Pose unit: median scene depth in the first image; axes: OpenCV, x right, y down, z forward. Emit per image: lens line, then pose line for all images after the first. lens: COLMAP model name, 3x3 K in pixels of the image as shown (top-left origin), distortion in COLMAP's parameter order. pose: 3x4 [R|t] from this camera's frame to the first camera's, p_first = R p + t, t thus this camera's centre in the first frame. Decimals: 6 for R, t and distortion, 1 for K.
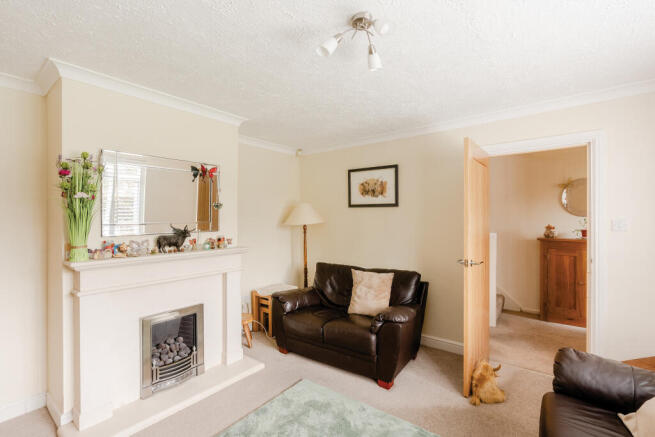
lens RADIAL K [[286.1, 0, 325.2], [0, 286.1, 218.7], [0, 0, 1]] dist [-0.003751, 0.000313]
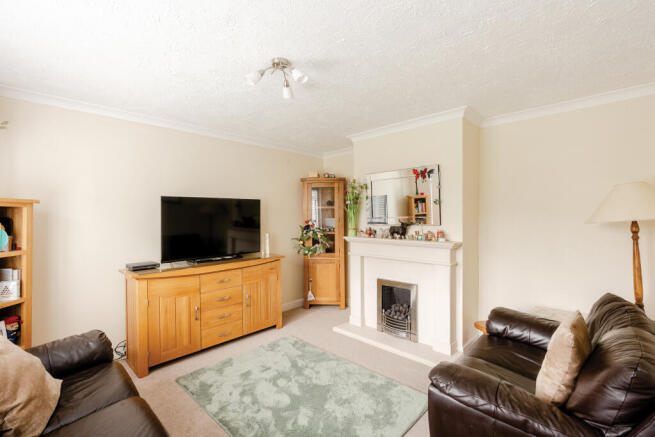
lens RADIAL K [[286.1, 0, 325.1], [0, 286.1, 216.7], [0, 0, 1]] dist [-0.003751, 0.000313]
pose [[-0.091188, 0.024522, -0.995532, 0.834659], [0.026301, 0.999407, 0.022208, -0.024521], [0.995486, -0.024158, -0.091779, 0.789501]]
